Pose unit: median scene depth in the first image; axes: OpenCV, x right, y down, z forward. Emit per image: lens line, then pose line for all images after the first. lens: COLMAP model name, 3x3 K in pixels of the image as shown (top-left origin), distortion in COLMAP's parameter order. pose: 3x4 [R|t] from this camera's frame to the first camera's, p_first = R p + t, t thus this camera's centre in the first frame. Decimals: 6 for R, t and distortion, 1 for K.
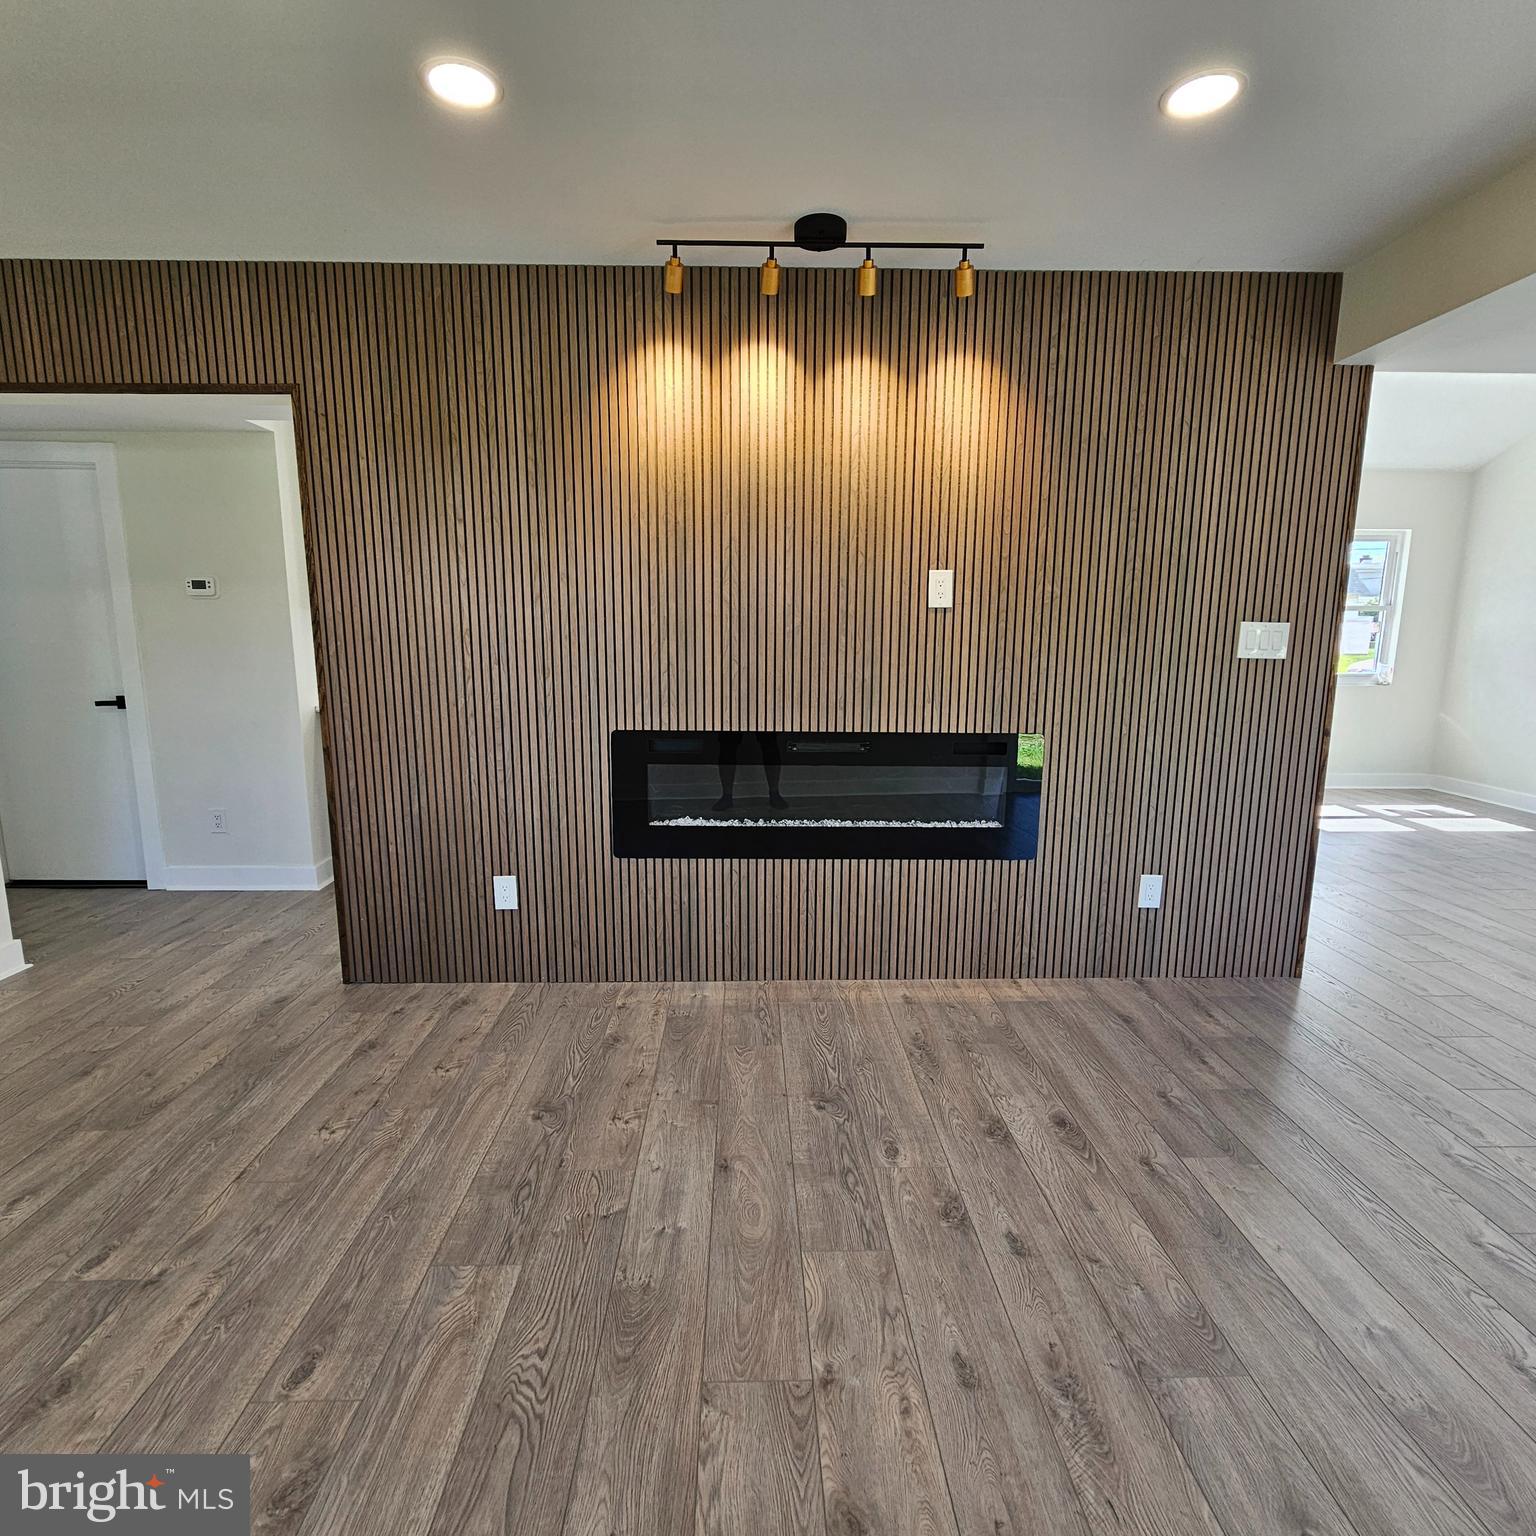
lens RADIAL K [[835.4, 0, 761.6], [0, 835.4, 778.9], [0, 0, 1]] dist [-0.002380, -0.001902]
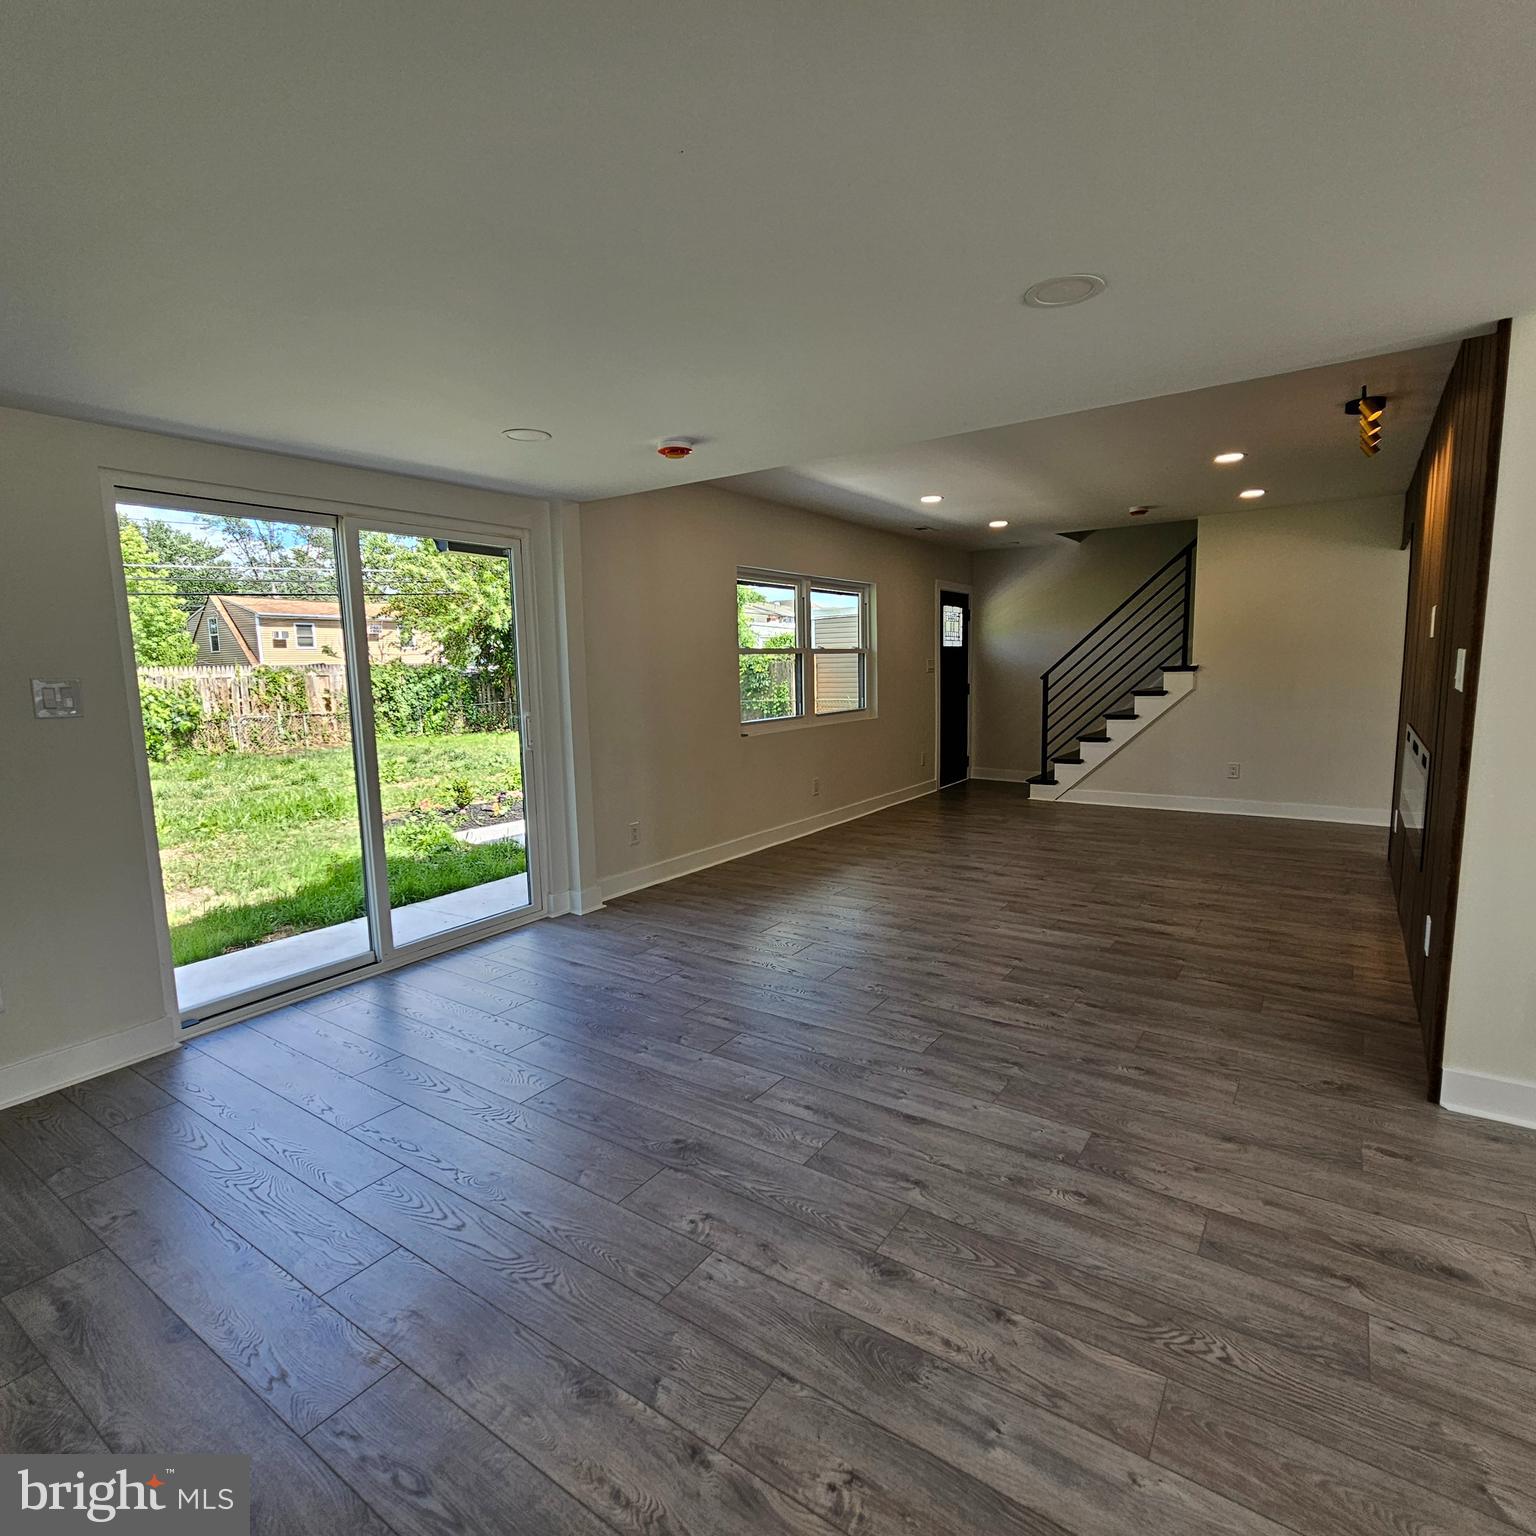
lens RADIAL K [[835.4, 0, 758.5], [0, 835.4, 780.5], [0, 0, 1]] dist [-0.002380, -0.001902]
pose [[-0.587711, 0.121949, -0.799828, 1.783678], [-0.118605, 0.964910, 0.234270, -0.176682], [0.800330, 0.232546, -0.552624, 0.959709]]
